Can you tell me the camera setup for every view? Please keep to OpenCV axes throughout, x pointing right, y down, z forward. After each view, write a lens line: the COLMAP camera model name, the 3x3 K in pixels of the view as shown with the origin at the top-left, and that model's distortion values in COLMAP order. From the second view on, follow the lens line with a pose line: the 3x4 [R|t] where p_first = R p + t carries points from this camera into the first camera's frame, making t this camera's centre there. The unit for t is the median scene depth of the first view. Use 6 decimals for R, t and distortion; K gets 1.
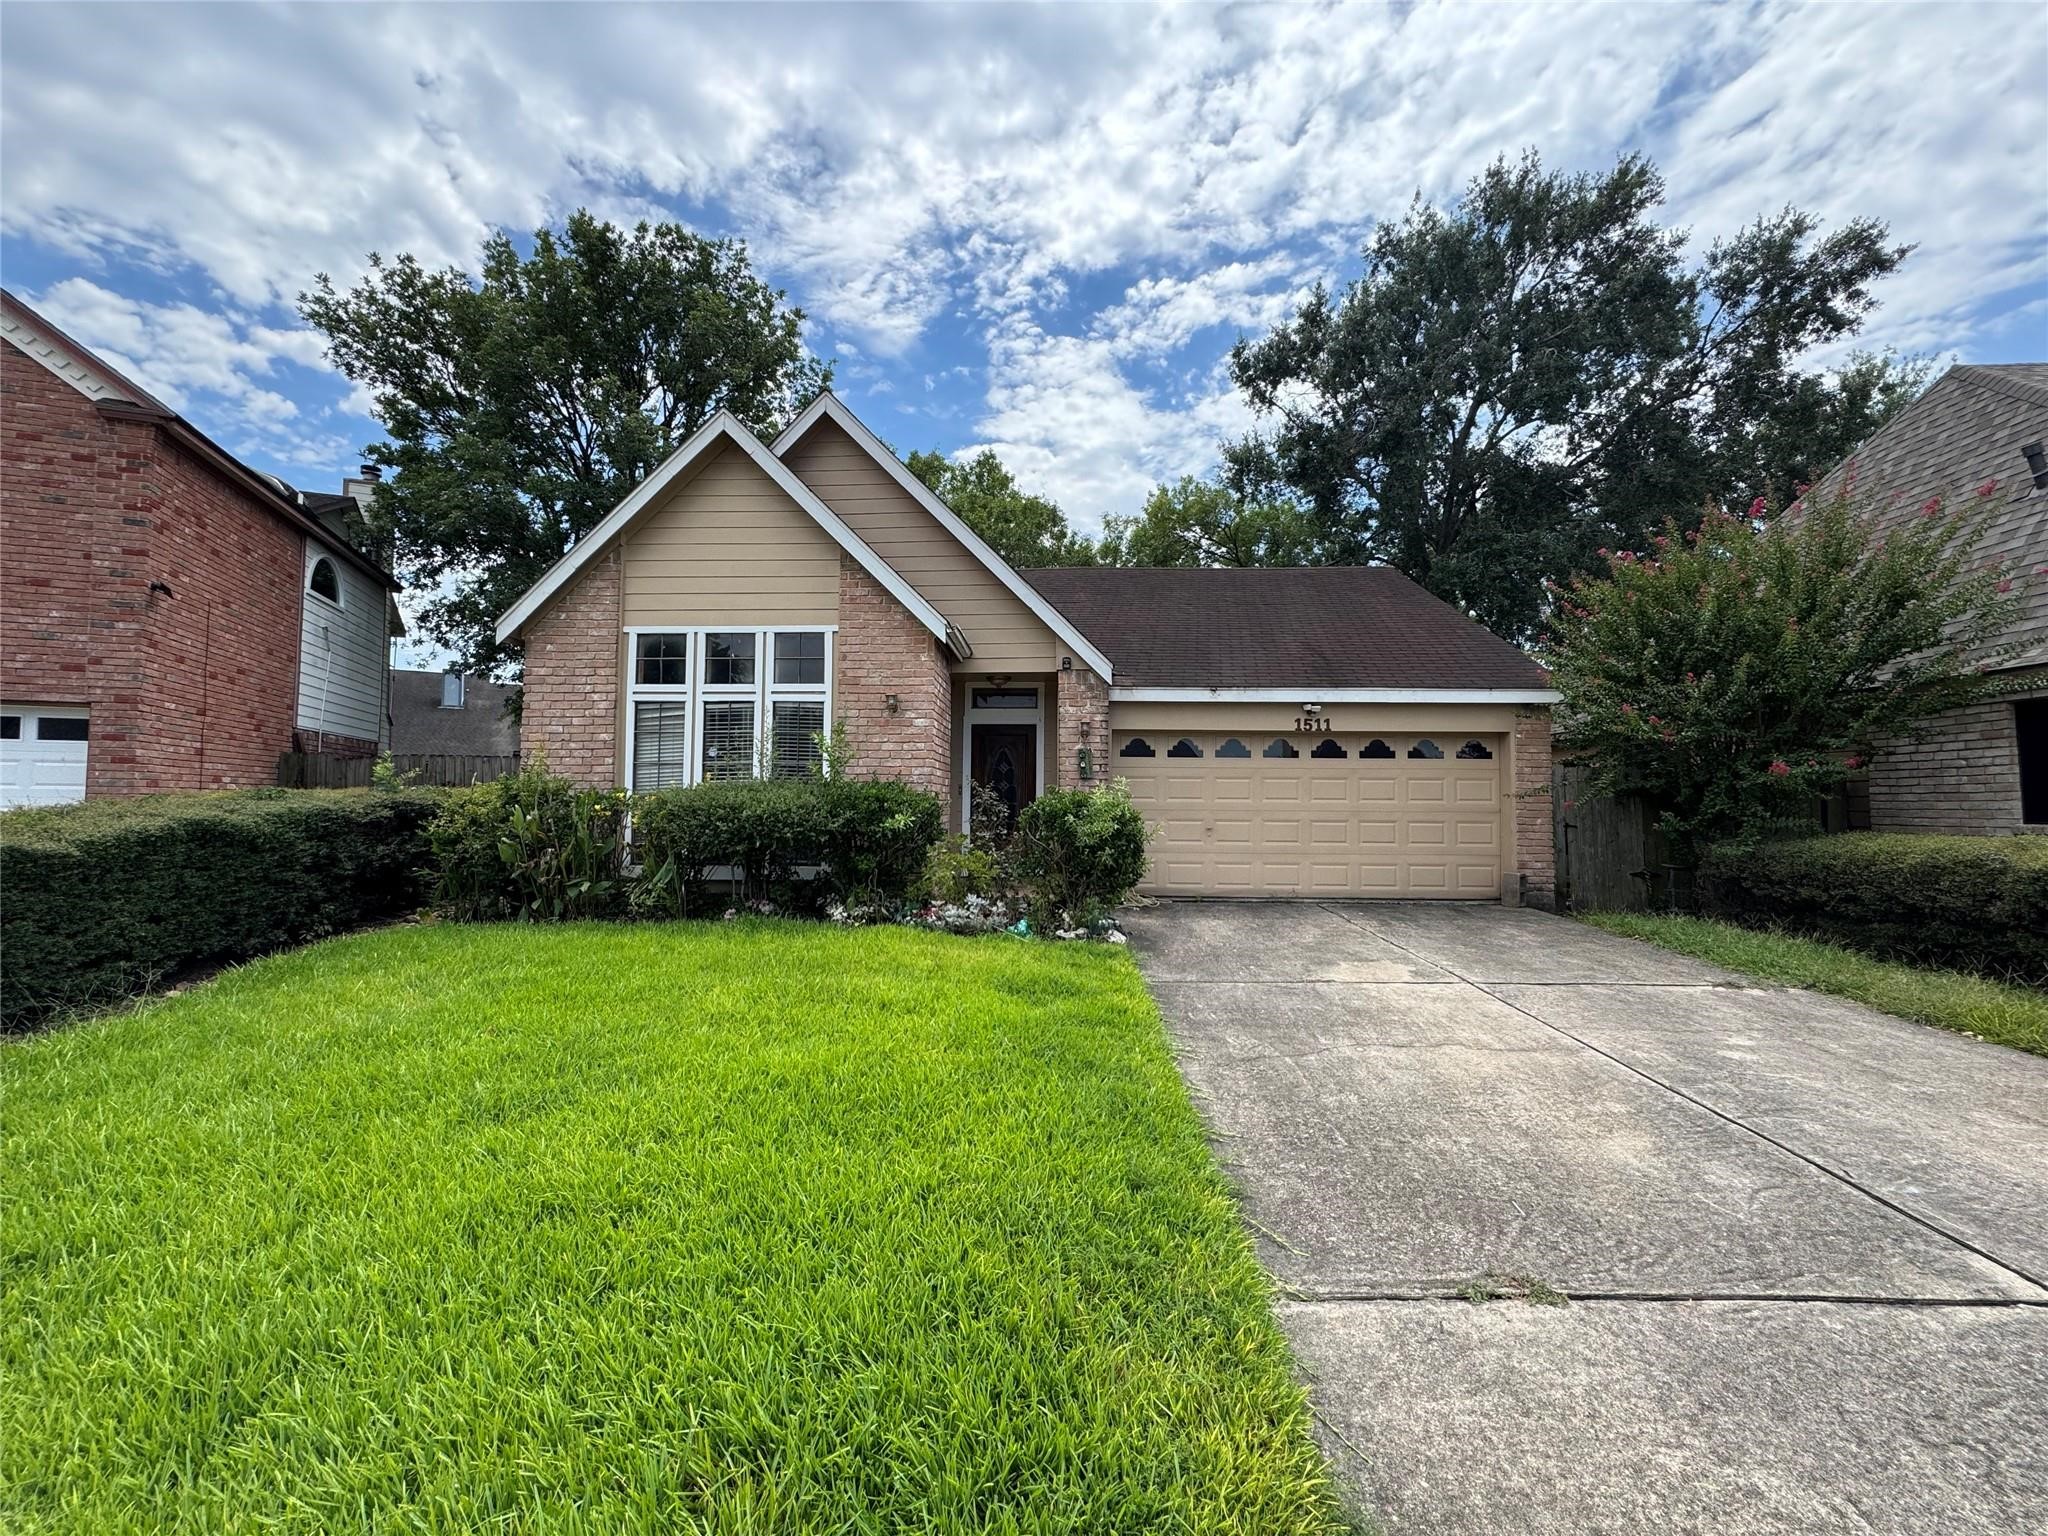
lens RADIAL K [[822.1, 0, 1026.2], [0, 822.1, 768.0], [0, 0, 1]] dist [-0.002872, 0.000054]
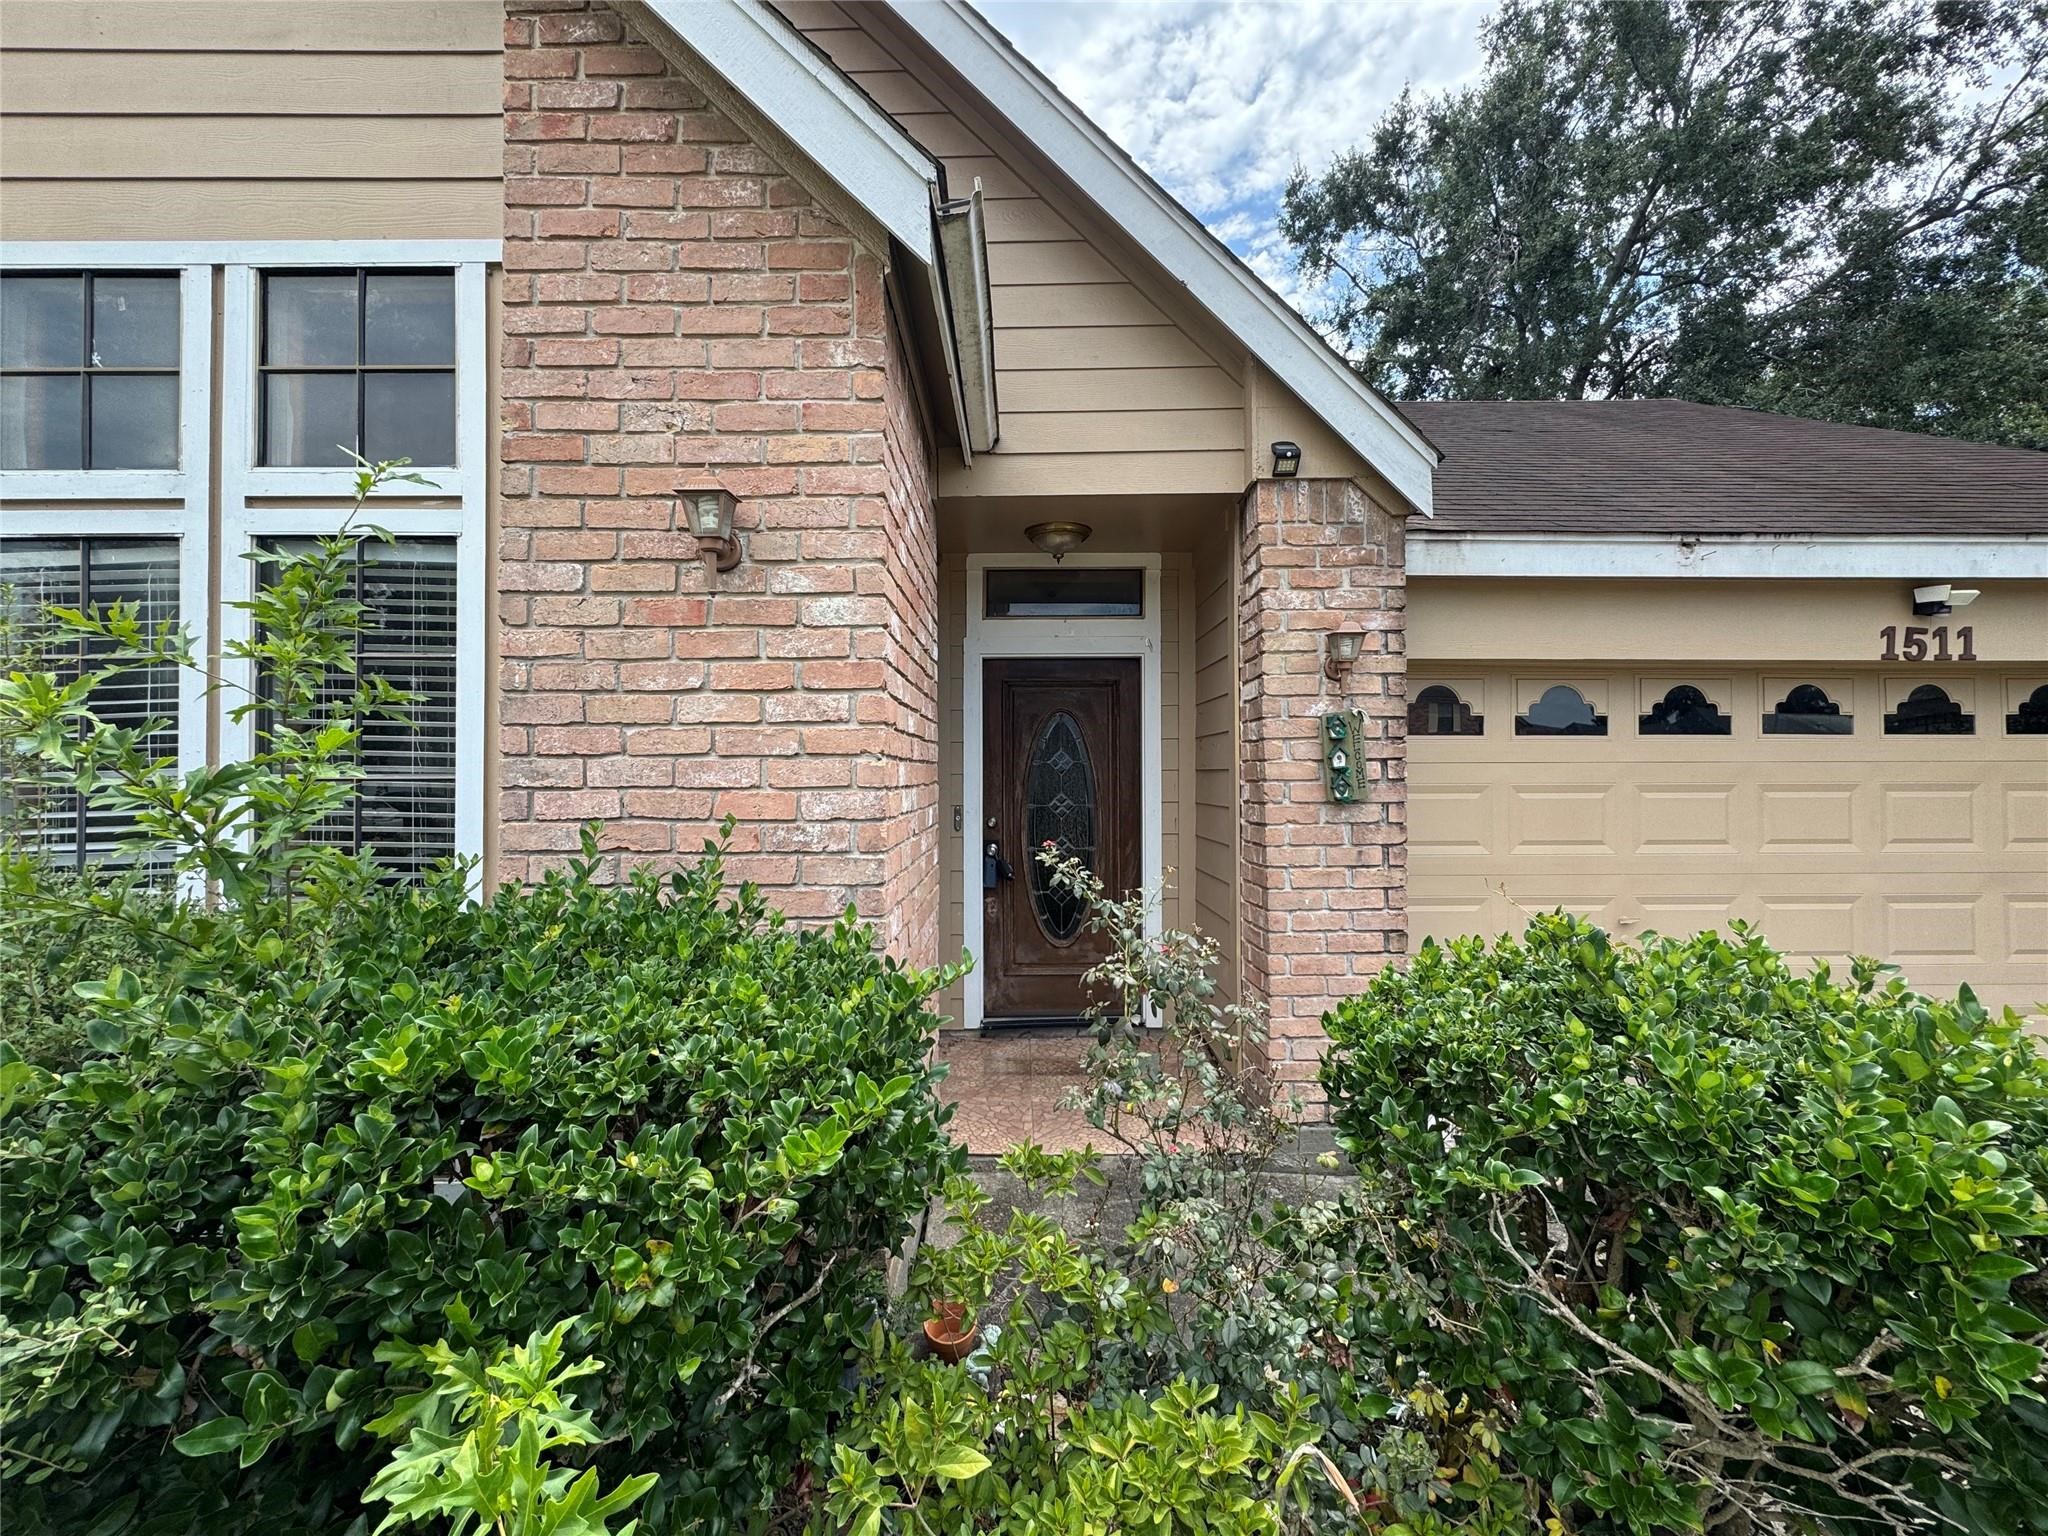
lens RADIAL K [[822.1, 0, 1023.7], [0, 822.1, 768.9], [0, 0, 1]] dist [-0.002872, 0.000054]
pose [[0.998881, -0.010734, 0.046067, -0.072534], [0.009107, 0.999333, 0.035375, -0.013548], [-0.046416, -0.034915, 0.998312, 0.655567]]
